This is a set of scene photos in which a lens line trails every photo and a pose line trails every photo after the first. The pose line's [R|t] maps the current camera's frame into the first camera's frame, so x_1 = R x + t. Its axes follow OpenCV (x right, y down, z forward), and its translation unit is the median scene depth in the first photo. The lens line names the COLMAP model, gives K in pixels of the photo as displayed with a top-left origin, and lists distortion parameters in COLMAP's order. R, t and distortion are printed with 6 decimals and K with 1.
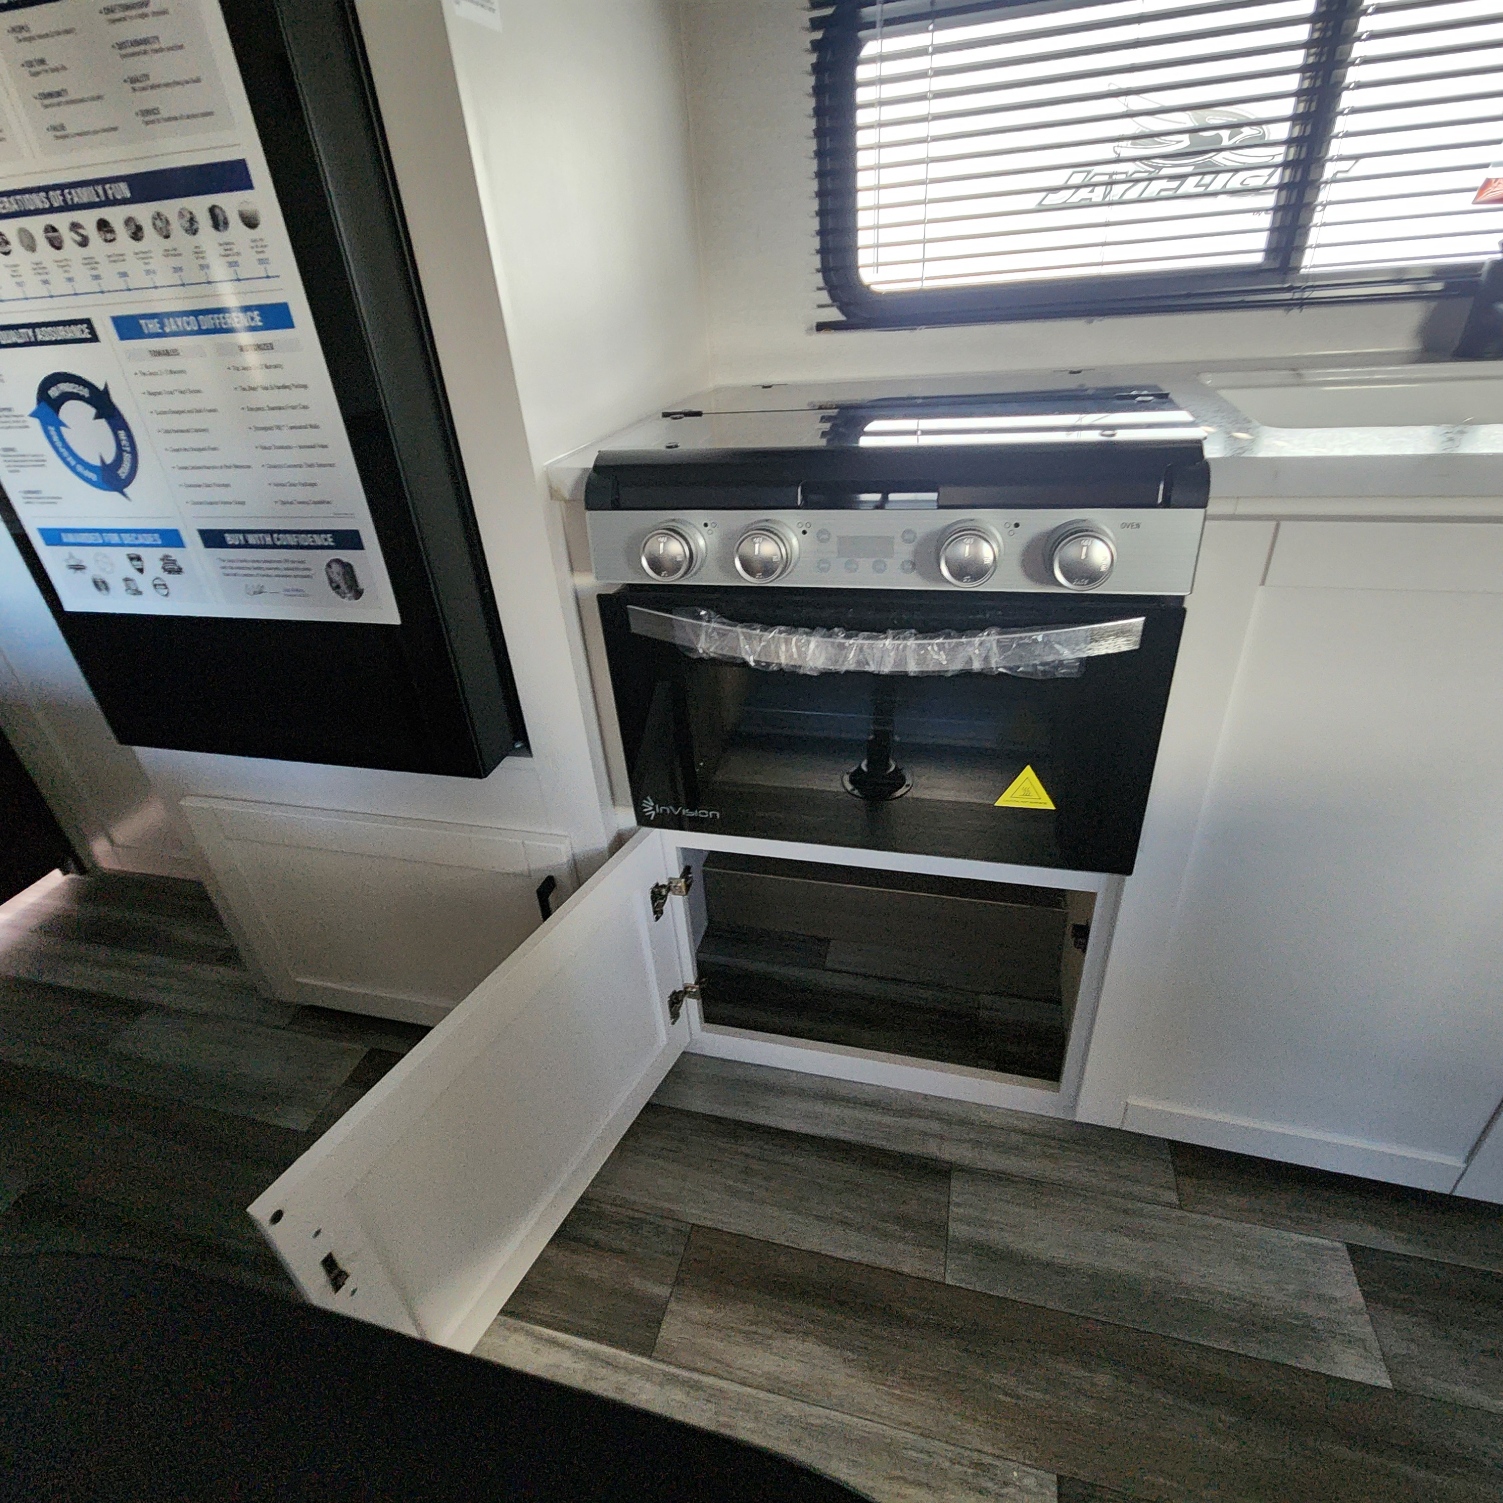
lens RADIAL K [[820.5, 0, 742.8], [0, 820.5, 741.3], [0, 0, 1]] dist [-0.001126, 0.000404]
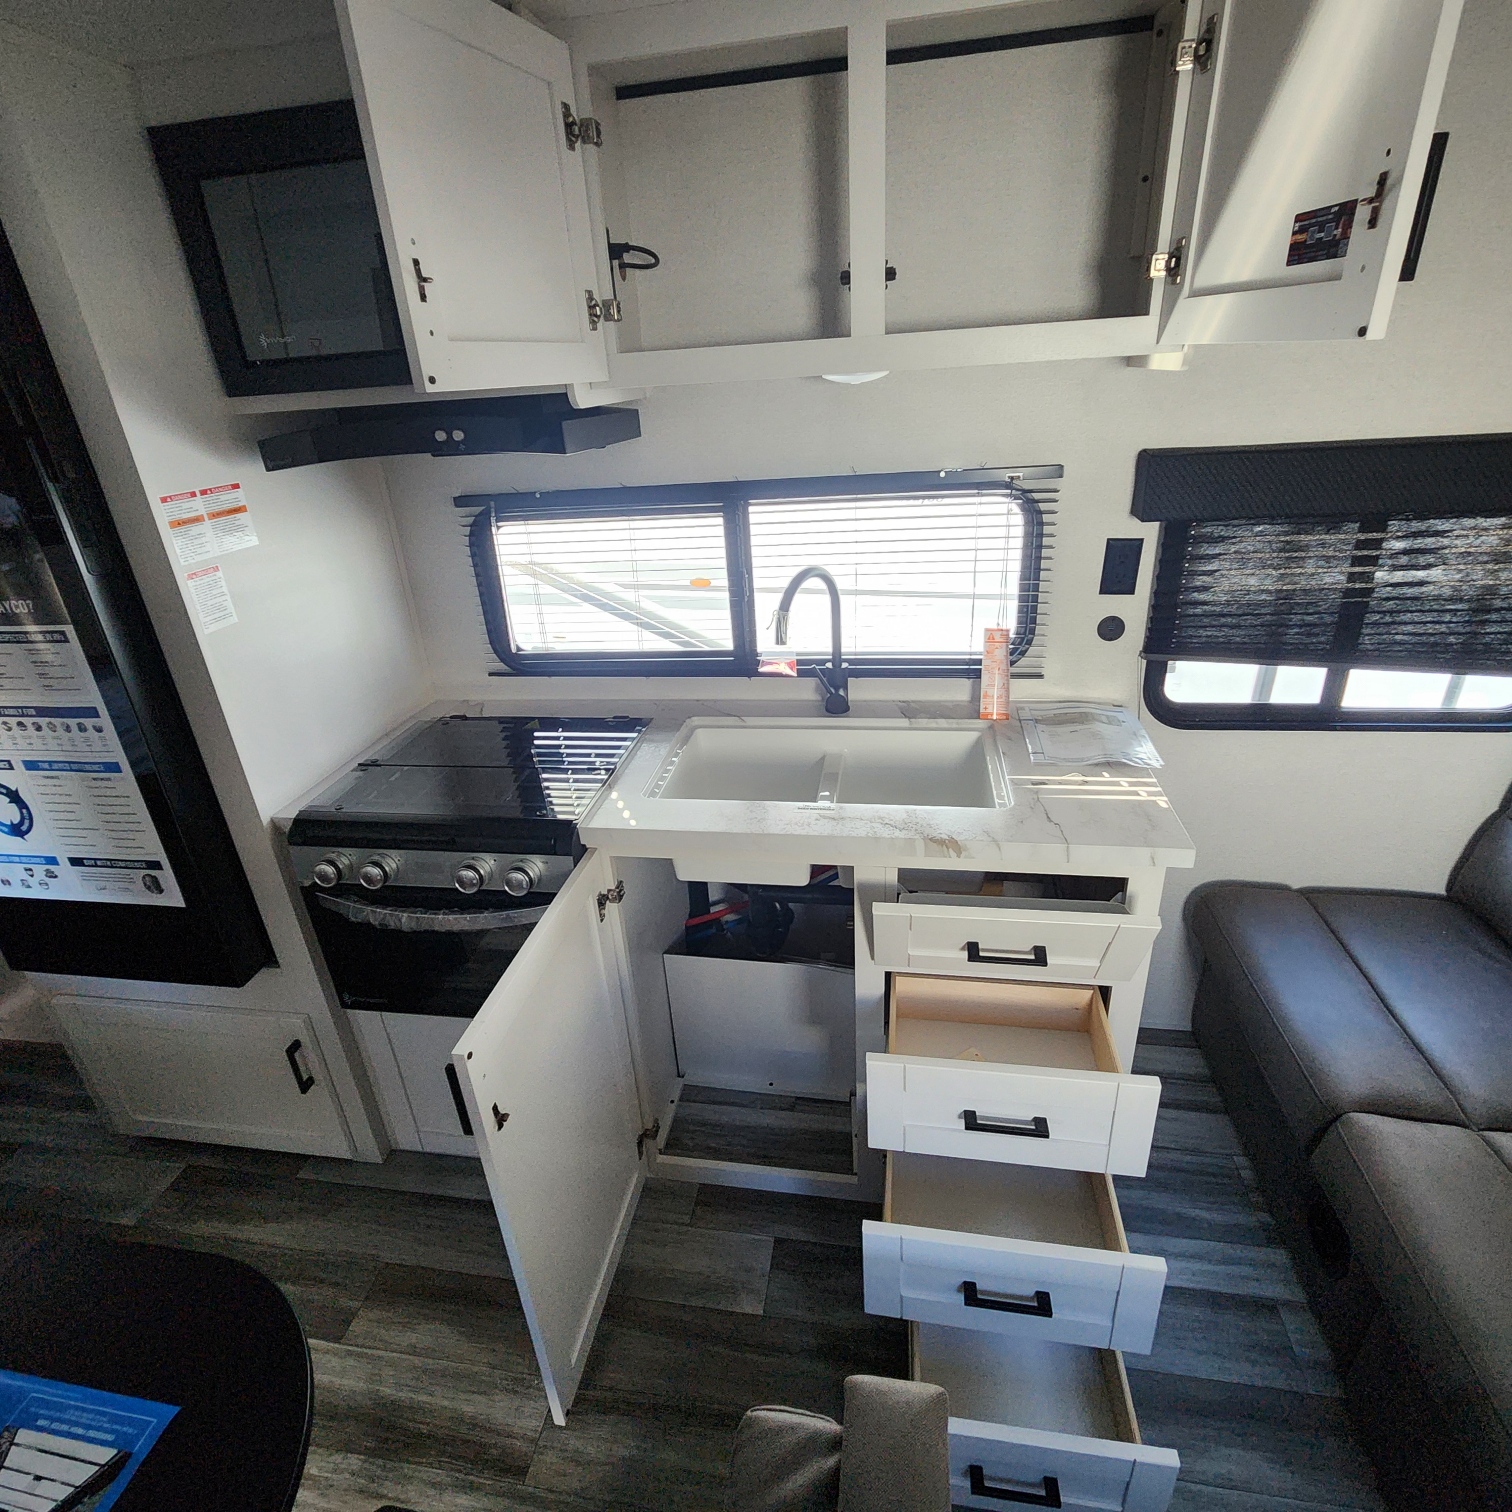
lens RADIAL K [[825.4, 0, 752.4], [0, 825.4, 743.8], [0, 0, 1]] dist [-0.001126, 0.000404]
pose [[0.995573, -0.028785, 0.089478, 0.662085], [0.038241, 0.993649, -0.105829, -0.258579], [-0.085864, 0.108782, 0.990350, -0.926901]]
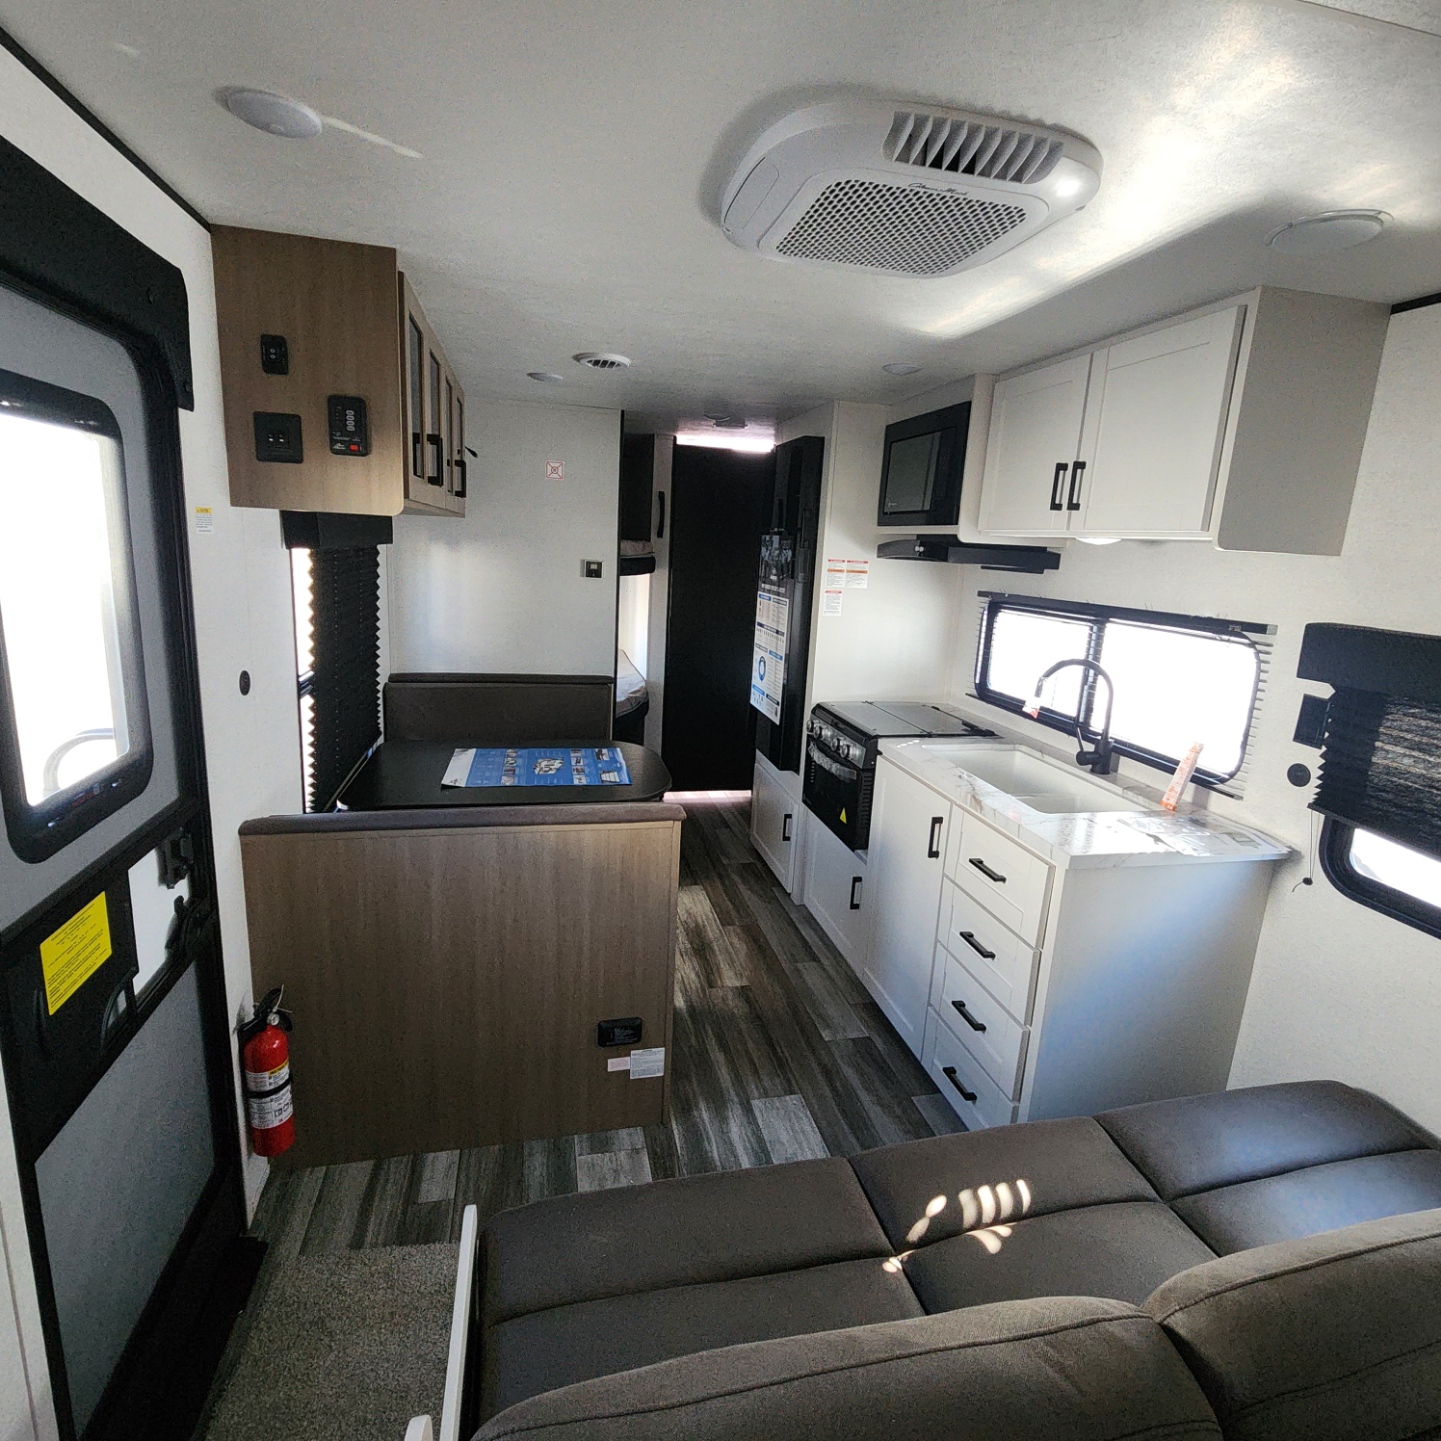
lens RADIAL K [[786.7, 0, 716.6], [0, 786.7, 716.5], [0, 0, 1]] dist [-0.001126, 0.000404]
pose [[0.462262, 0.285756, -0.839439, 2.771941], [-0.519462, 0.854480, 0.004819, -0.037284], [0.718660, 0.433829, 0.543433, -1.416332]]
